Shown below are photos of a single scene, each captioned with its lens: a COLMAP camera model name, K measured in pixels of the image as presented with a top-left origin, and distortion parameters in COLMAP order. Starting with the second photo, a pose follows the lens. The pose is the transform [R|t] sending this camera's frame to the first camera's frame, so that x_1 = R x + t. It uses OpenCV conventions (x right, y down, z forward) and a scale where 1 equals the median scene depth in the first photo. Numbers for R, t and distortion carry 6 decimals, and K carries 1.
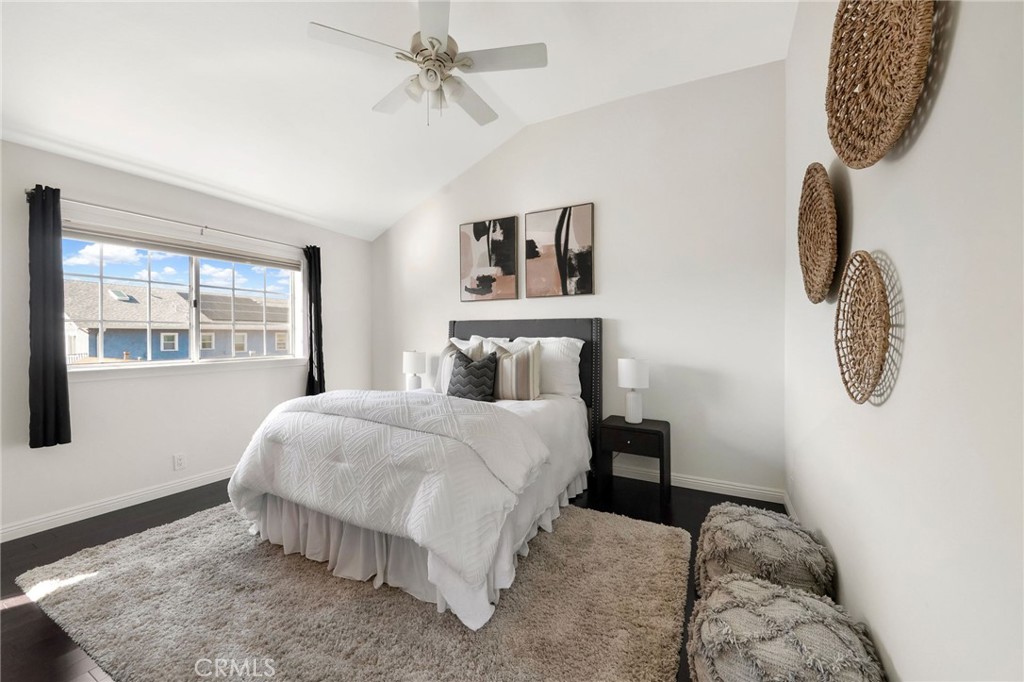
lens RADIAL K [[370.3, 0, 512.0], [0, 370.3, 341.0], [0, 0, 1]] dist [0.014467, -0.000030]
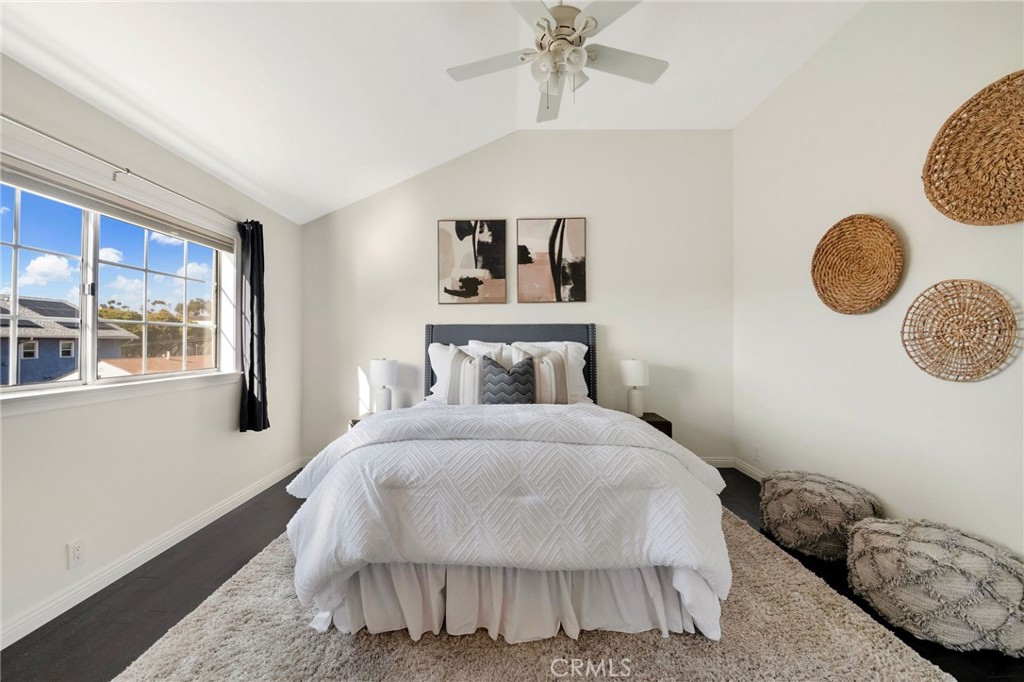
lens RADIAL K [[351.4, 0, 512.0], [0, 351.4, 341.0], [0, 0, 1]] dist [0.010716, -0.000029]
pose [[0.906990, -0.003910, 0.421134, -0.379608], [0.011413, 0.999818, -0.015297, 0.001414], [-0.420997, 0.018681, 0.906870, 0.150045]]
